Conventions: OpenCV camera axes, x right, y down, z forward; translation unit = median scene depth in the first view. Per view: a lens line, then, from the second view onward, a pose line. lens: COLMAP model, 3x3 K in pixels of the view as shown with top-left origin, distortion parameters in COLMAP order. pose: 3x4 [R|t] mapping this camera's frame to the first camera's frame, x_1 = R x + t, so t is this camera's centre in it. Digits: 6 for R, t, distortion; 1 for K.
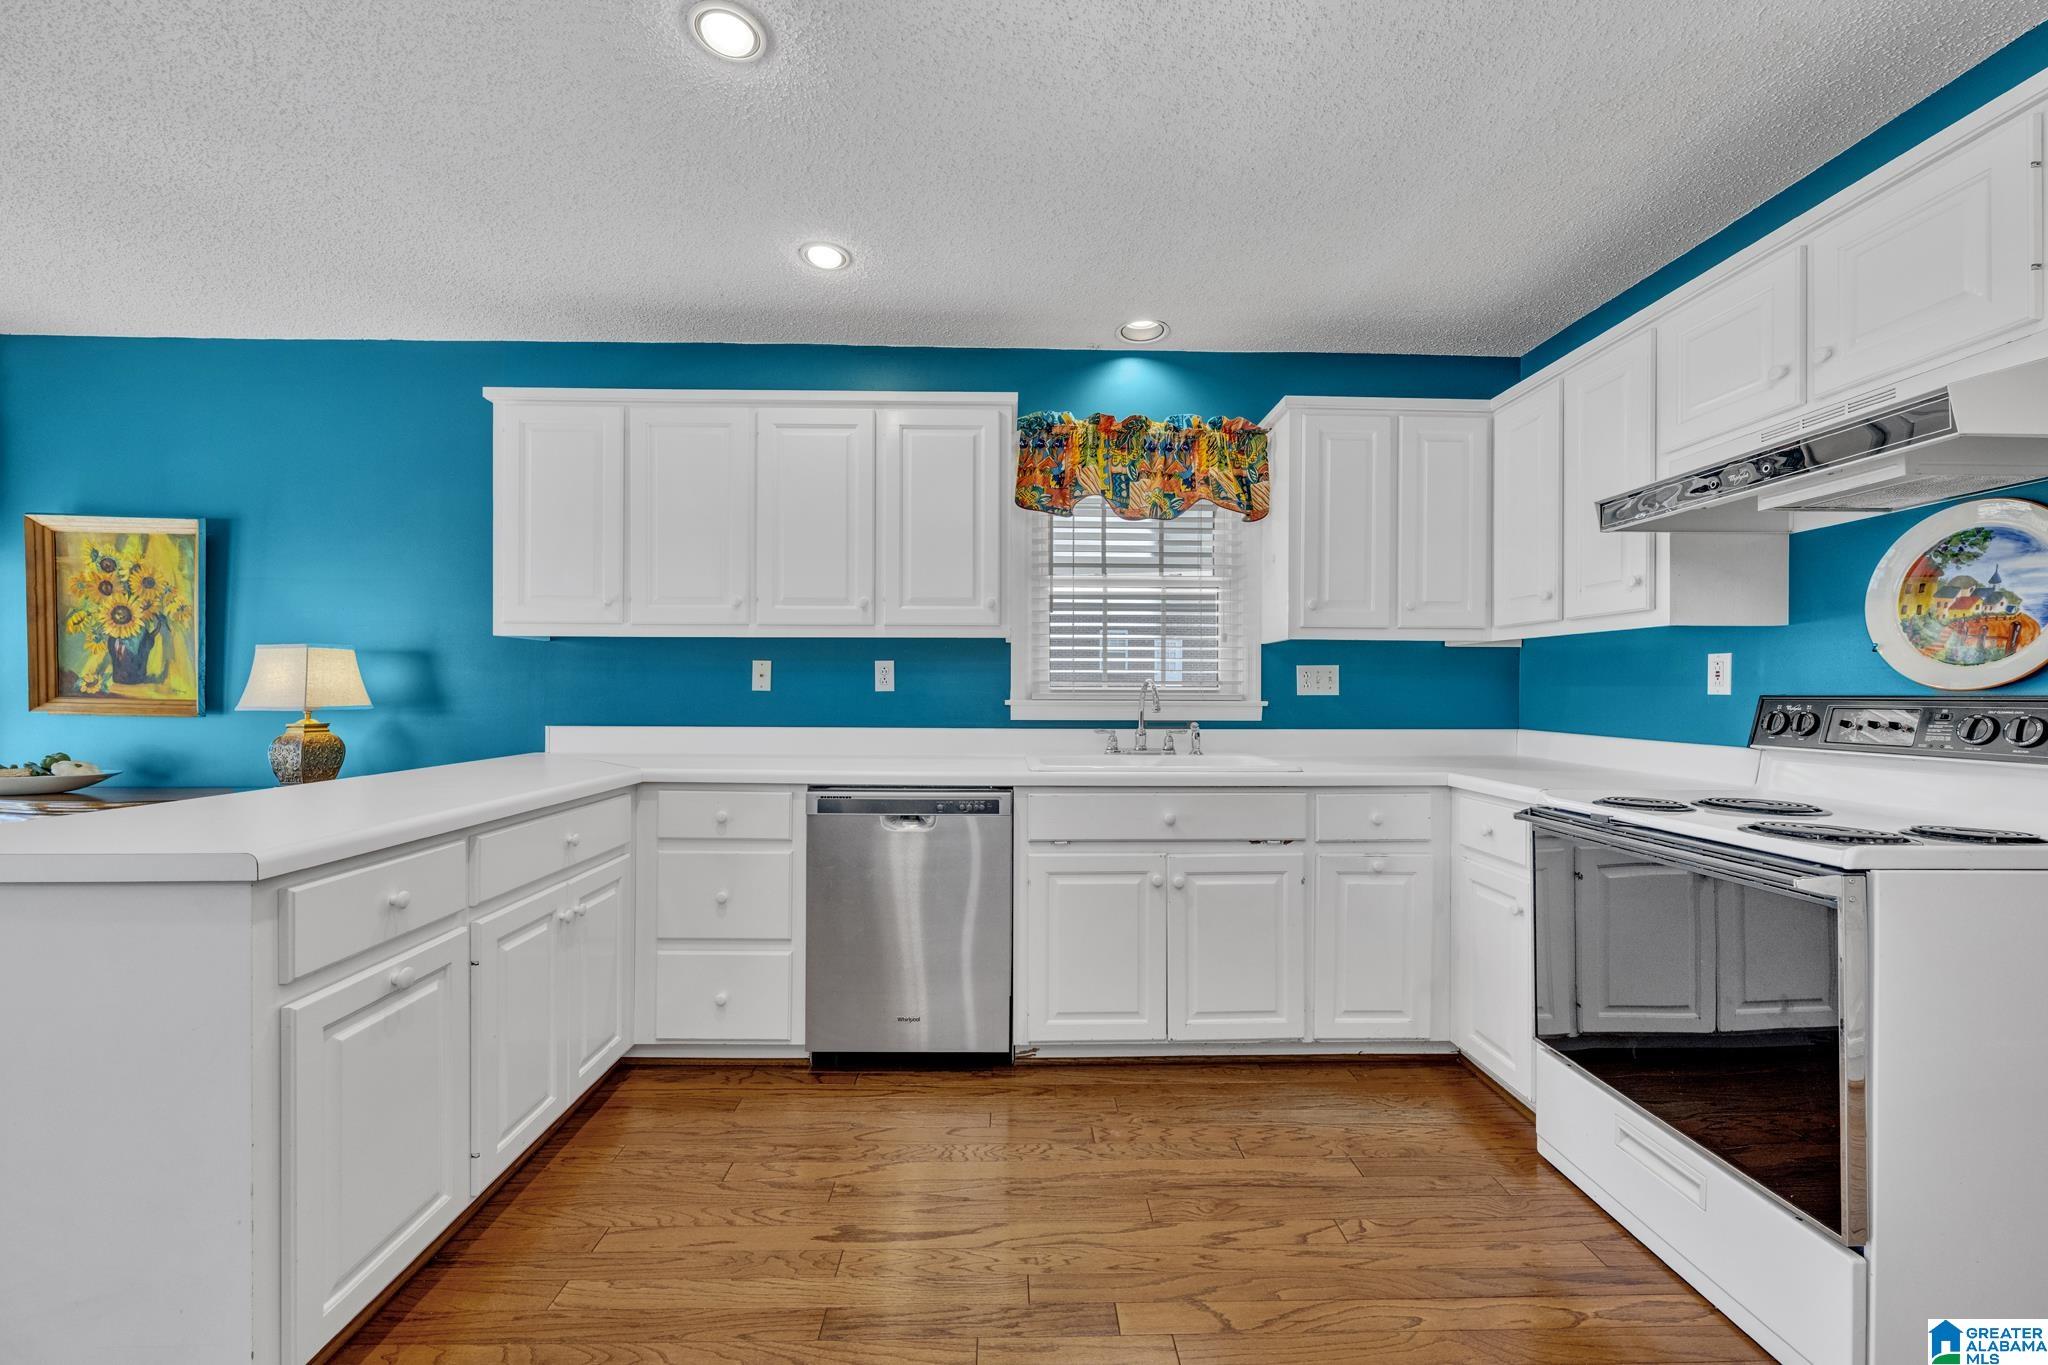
lens RADIAL K [[805.4, 0, 1023.2], [0, 805.4, 688.6], [0, 0, 1]] dist [-0.002182, -0.000096]
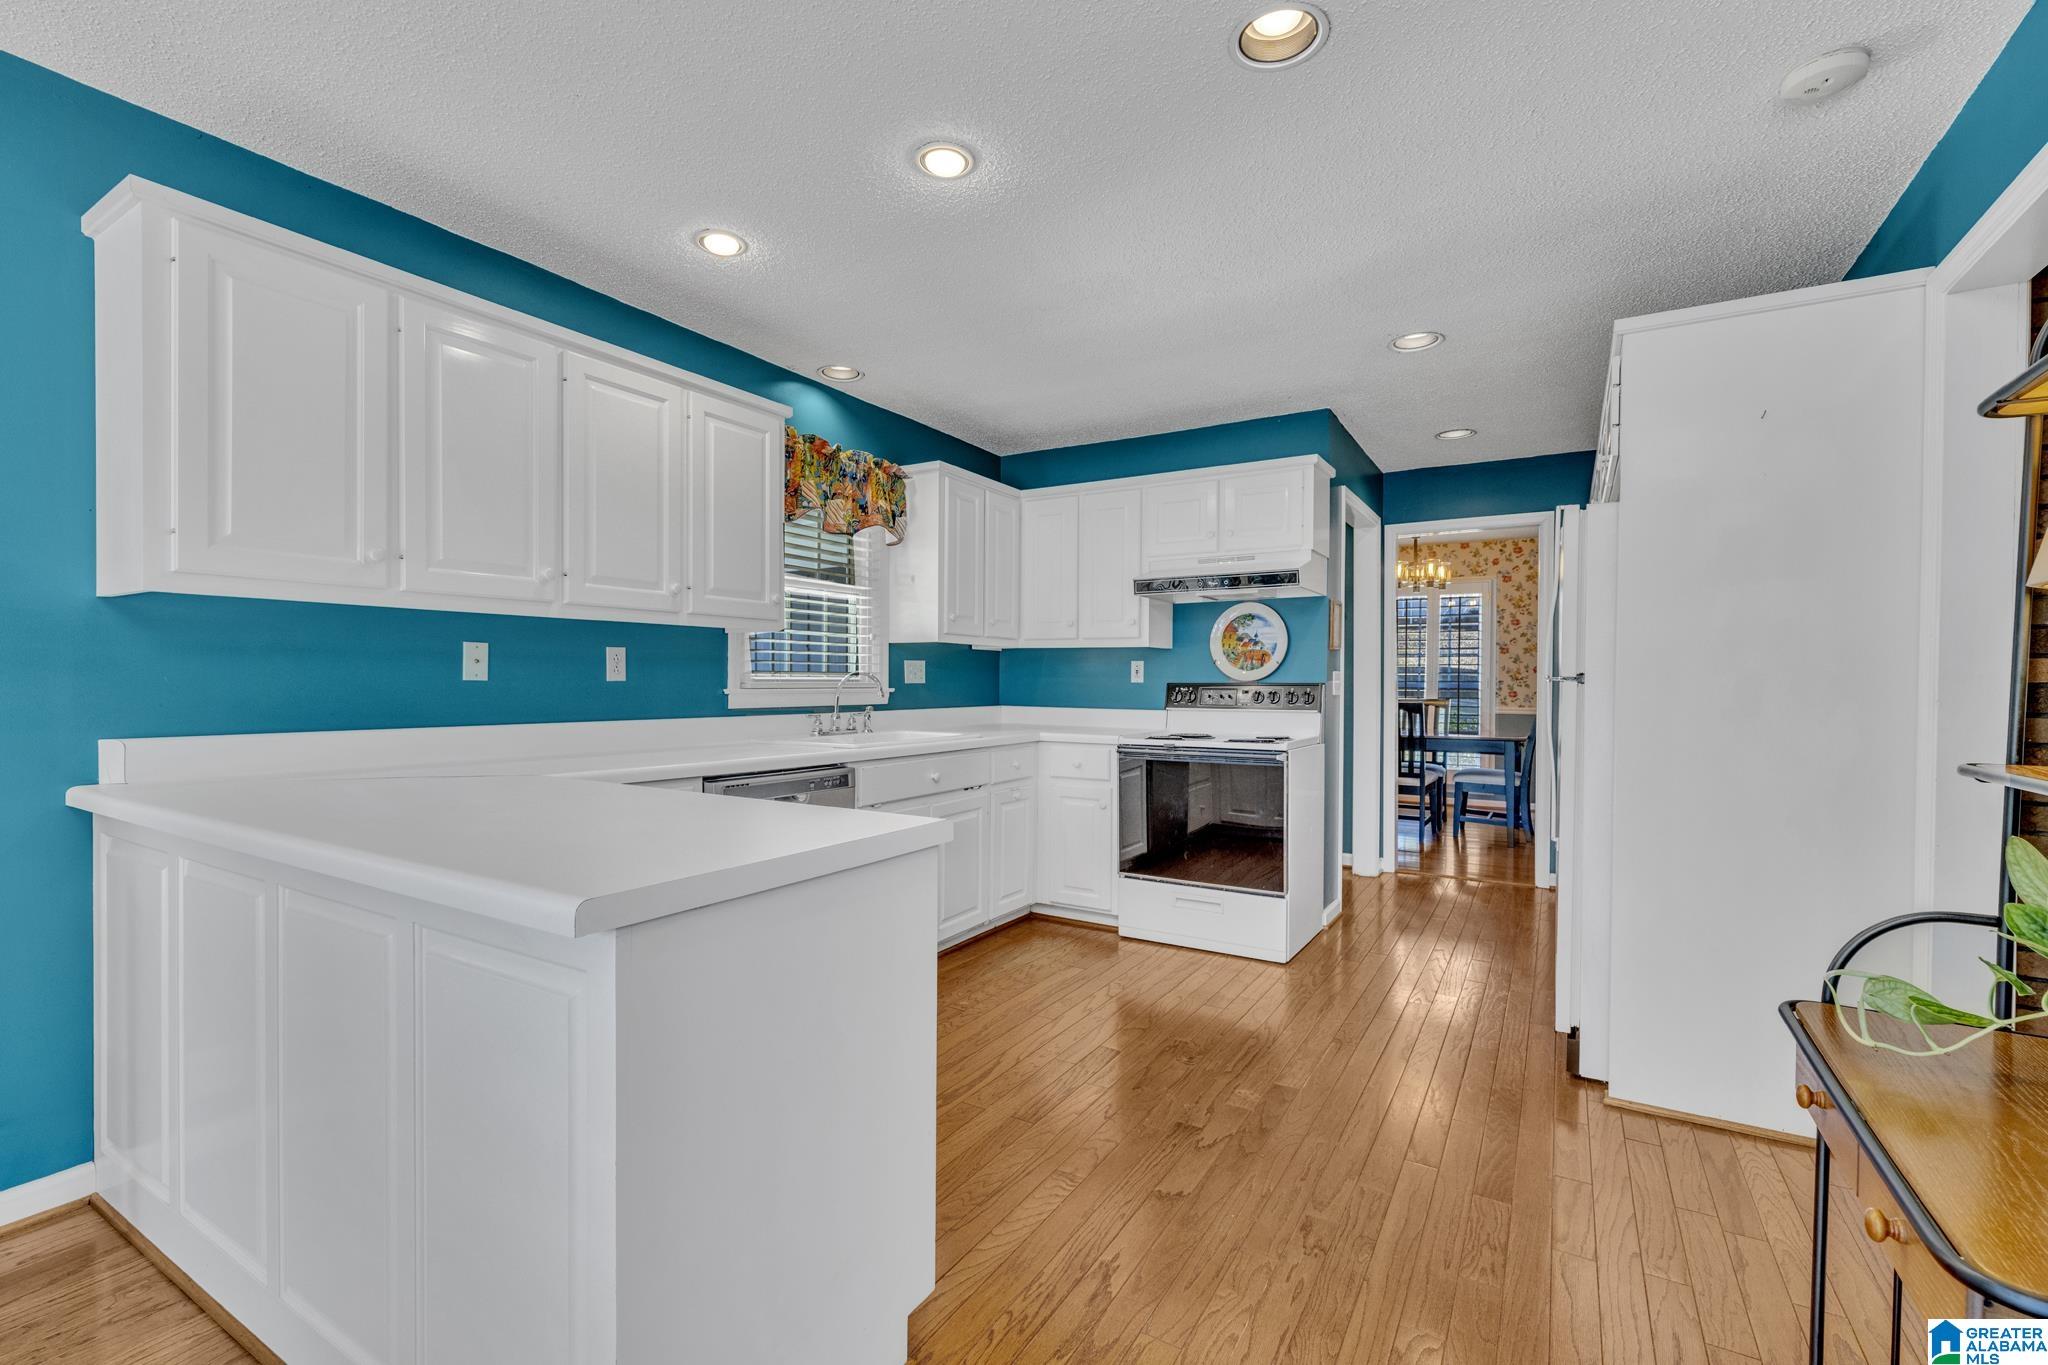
lens RADIAL K [[892.0, 0, 1020.8], [0, 892.0, 686.9], [0, 0, 1]] dist [0.003193, -0.000039]
pose [[0.540850, -0.006868, 0.841091, -0.919164], [-0.005570, 0.999915, 0.011746, -0.004997], [-0.841100, -0.011038, 0.540766, 0.082405]]
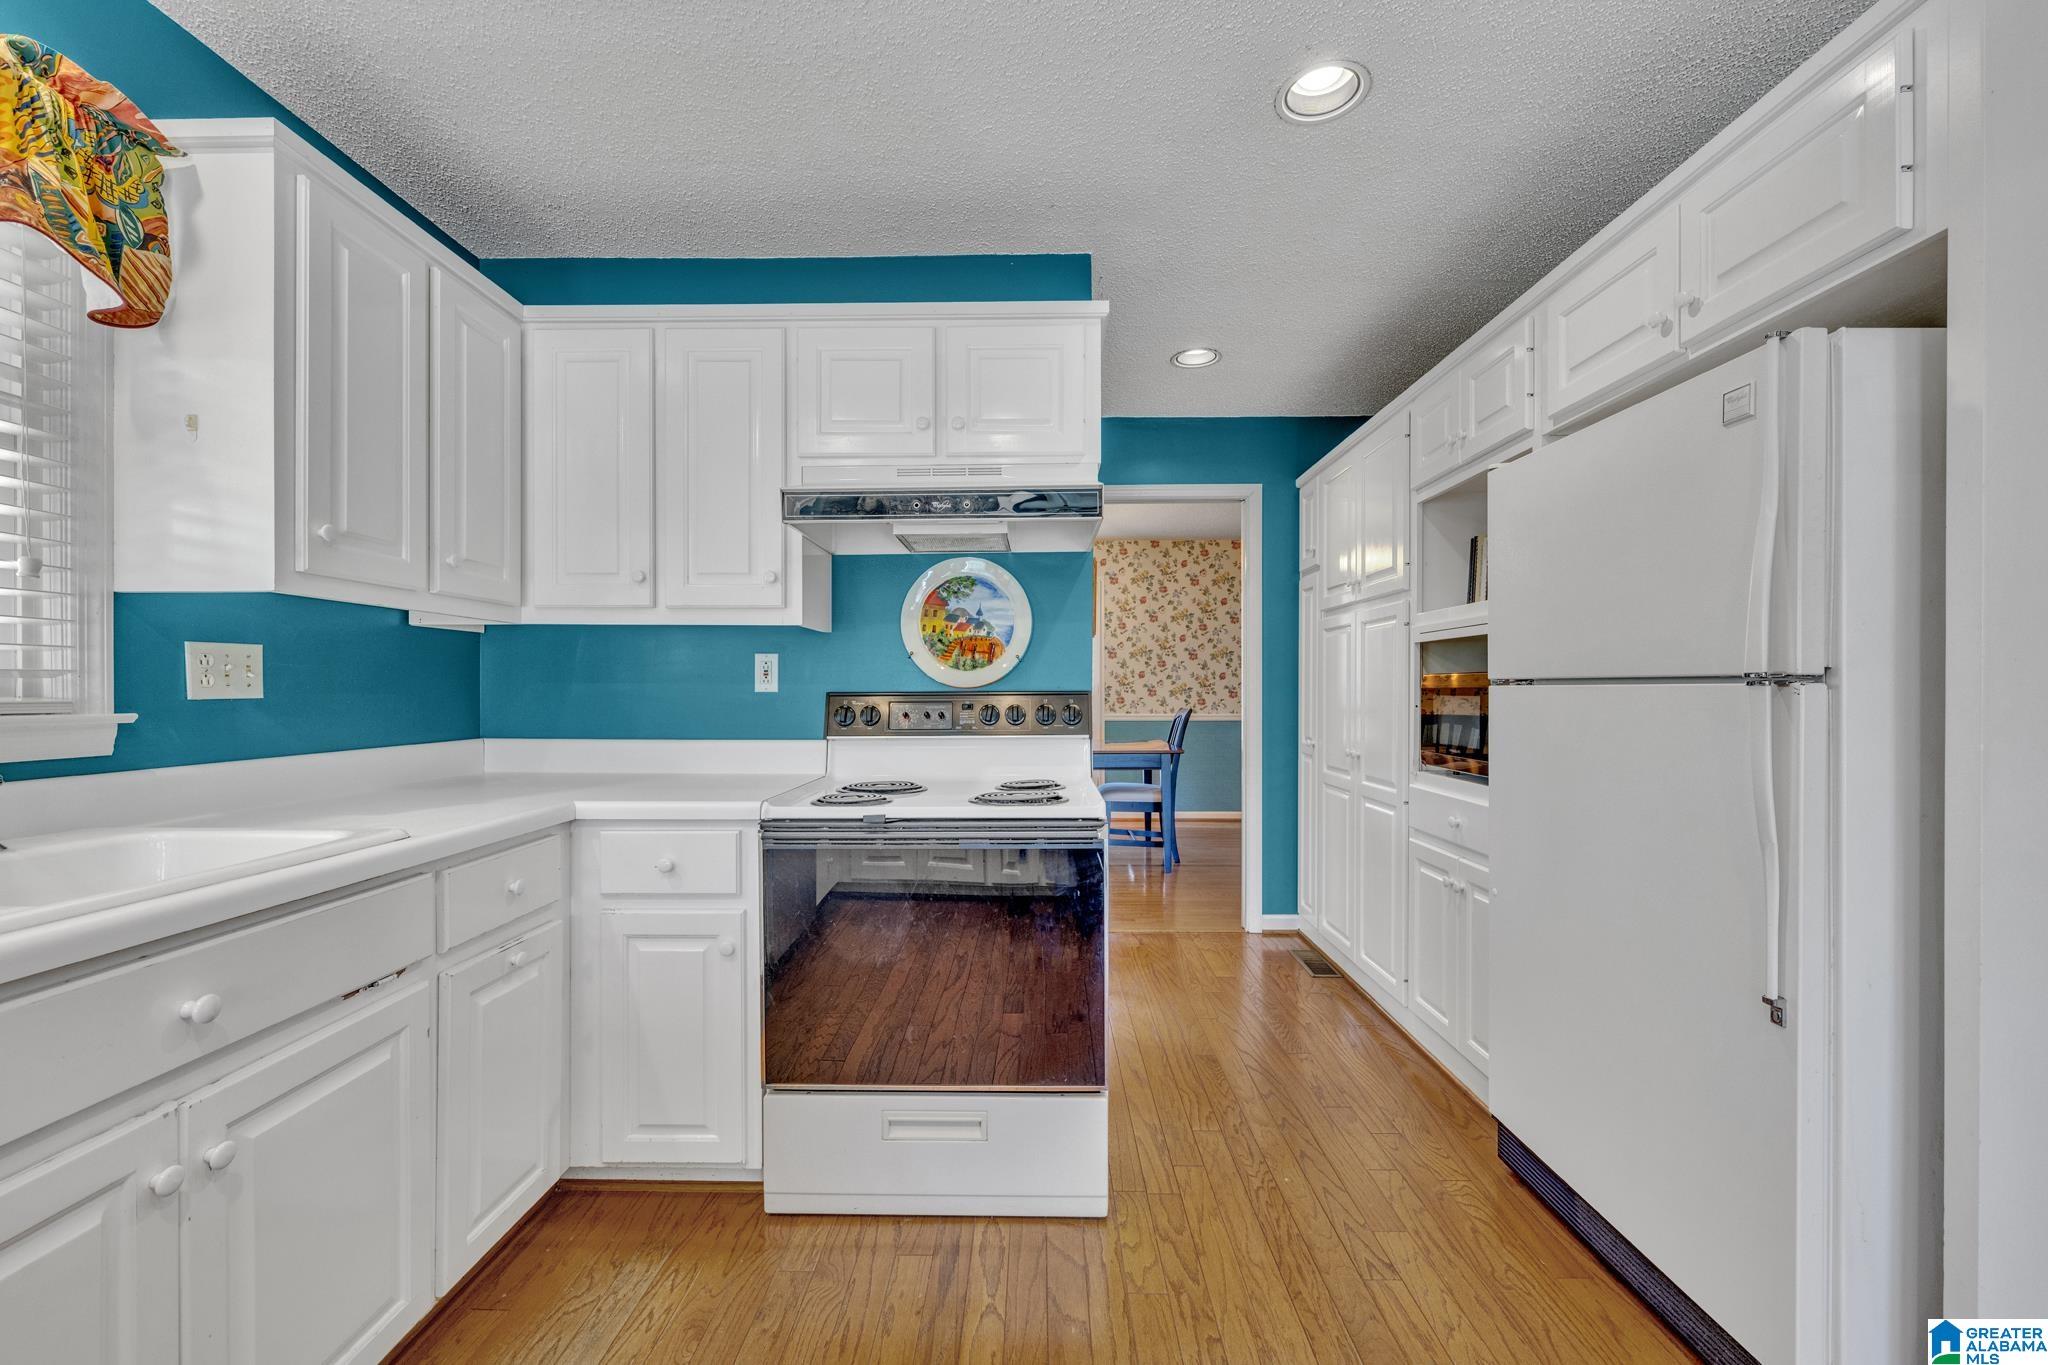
lens RADIAL K [[839.2, 0, 1024.5], [0, 839.2, 691.6], [0, 0, 1]] dist [-0.002635, -0.000178]
pose [[0.040561, -0.007092, 0.999152, -0.205338], [-0.000812, 0.999974, 0.007131, -0.001389], [-0.999177, -0.001101, 0.040554, 0.535751]]
